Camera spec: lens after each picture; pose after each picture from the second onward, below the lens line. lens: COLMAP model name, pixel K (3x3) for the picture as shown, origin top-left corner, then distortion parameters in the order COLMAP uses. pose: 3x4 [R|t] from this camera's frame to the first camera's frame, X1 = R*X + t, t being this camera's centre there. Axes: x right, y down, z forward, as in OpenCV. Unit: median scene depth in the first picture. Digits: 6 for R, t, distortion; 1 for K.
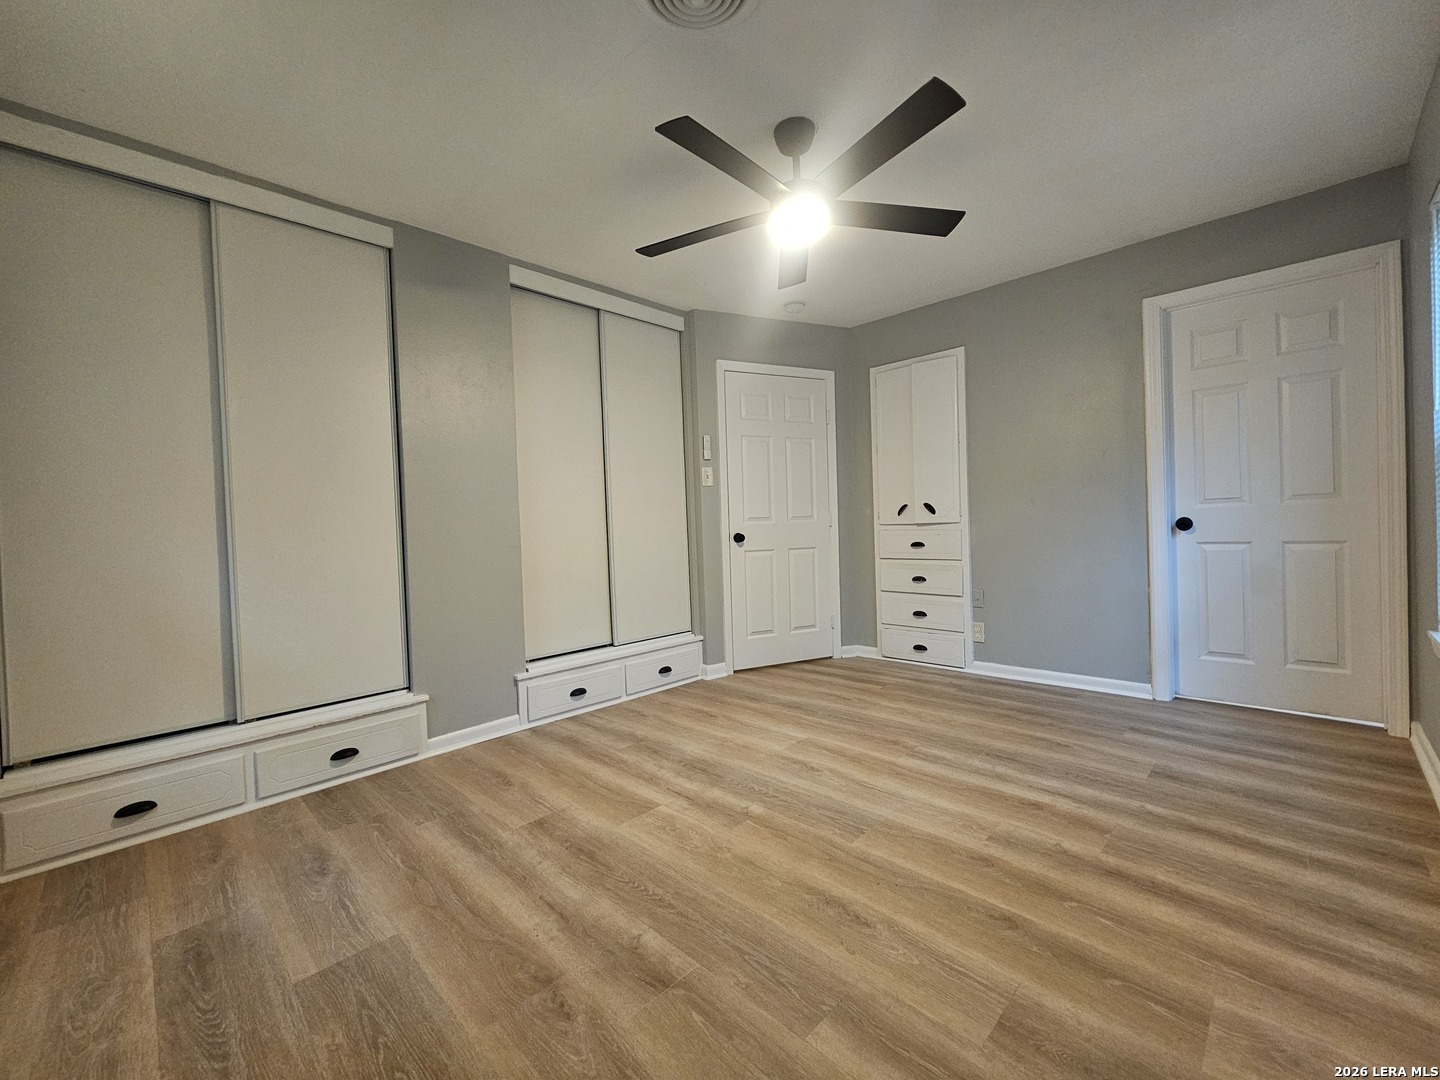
lens RADIAL K [[590.1, 0, 716.0], [0, 590.1, 551.8], [0, 0, 1]] dist [0.000227, -0.001405]
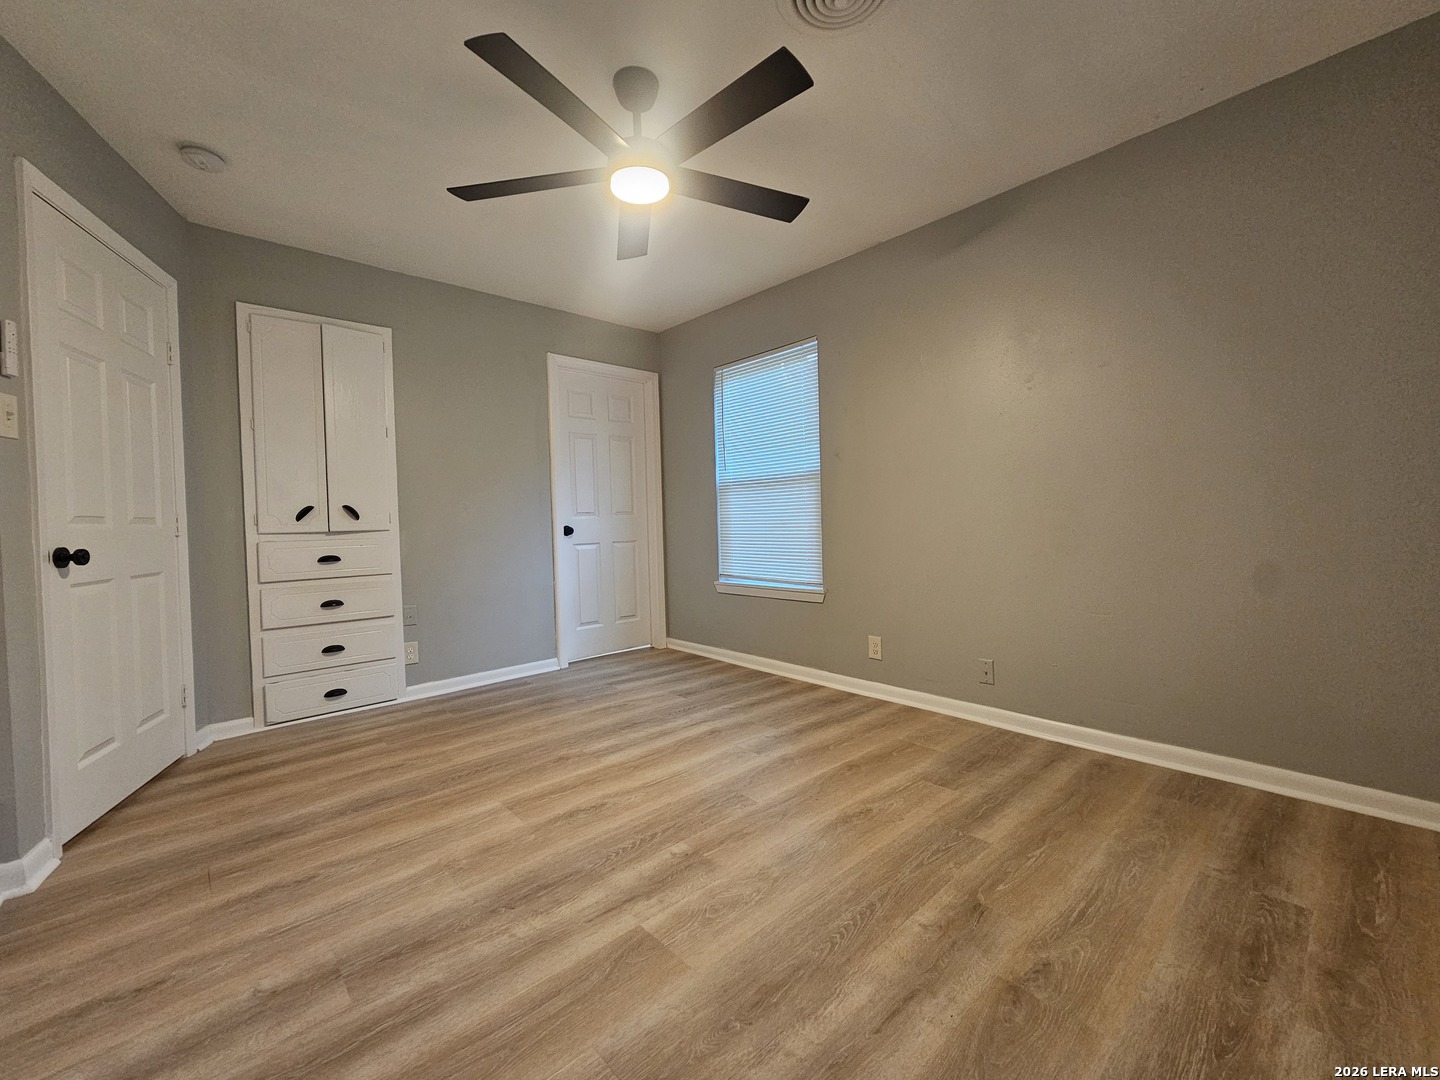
lens RADIAL K [[590.1, 0, 728.1], [0, 590.1, 541.6], [0, 0, 1]] dist [0.000227, -0.001405]
pose [[0.047945, -0.006350, 0.998830, -0.607059], [0.070437, 0.997512, 0.002961, -0.001012], [-0.996363, 0.070213, 0.048273, 0.672822]]
